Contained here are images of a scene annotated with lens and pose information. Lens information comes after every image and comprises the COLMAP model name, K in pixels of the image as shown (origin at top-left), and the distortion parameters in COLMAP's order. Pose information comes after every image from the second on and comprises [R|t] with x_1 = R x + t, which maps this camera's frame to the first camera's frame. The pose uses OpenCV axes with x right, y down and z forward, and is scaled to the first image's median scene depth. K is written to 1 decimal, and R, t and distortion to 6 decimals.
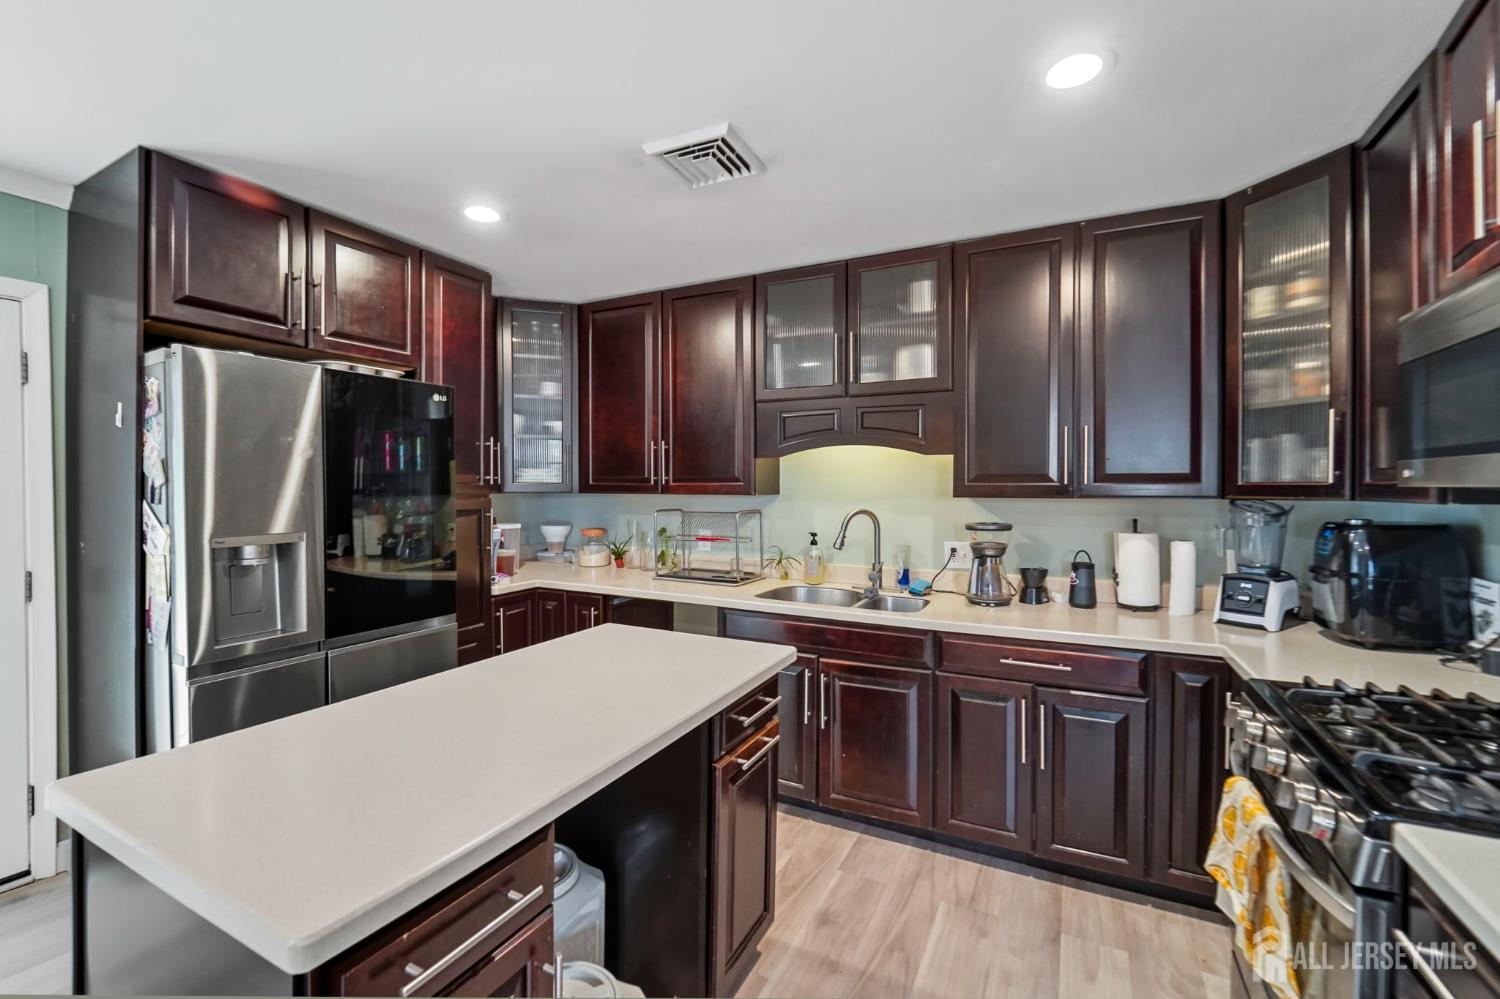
lens RADIAL K [[631.7, 0, 749.7], [0, 631.7, 497.4], [0, 0, 1]] dist [-0.017832, -0.000579]
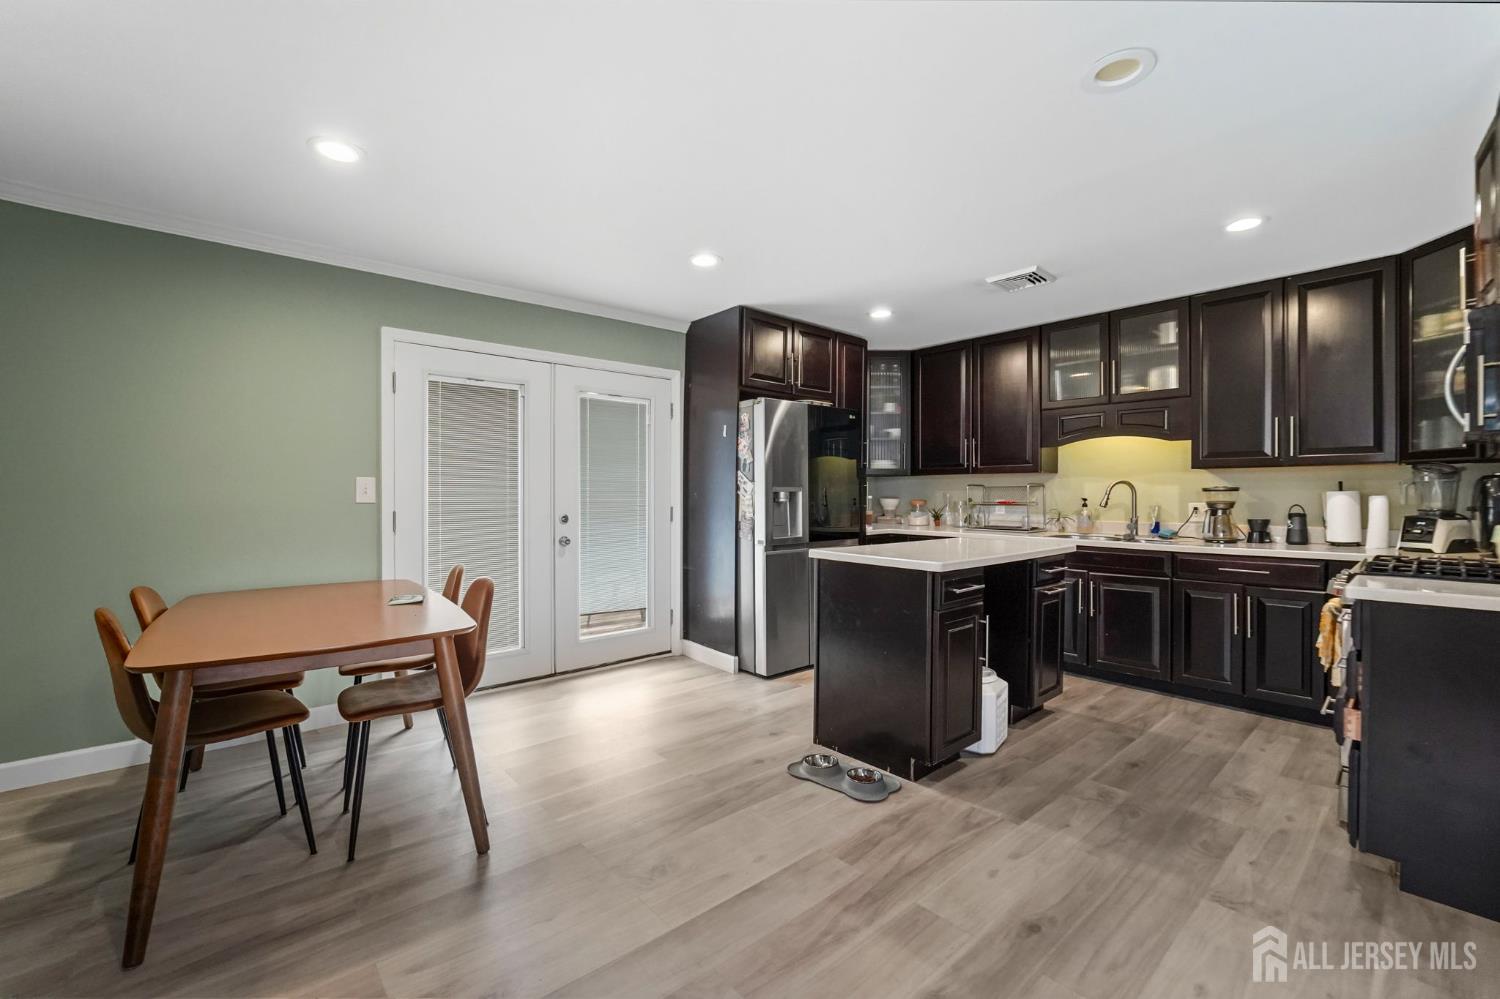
lens RADIAL K [[631.7, 0, 754.5], [0, 631.7, 501.3], [0, 0, 1]] dist [-0.017832, -0.000579]
pose [[0.930555, 0.002953, -0.366139, -0.090078], [-0.005976, 0.999957, -0.007123, 0.092728], [0.366102, 0.008817, 0.930533, -0.734859]]
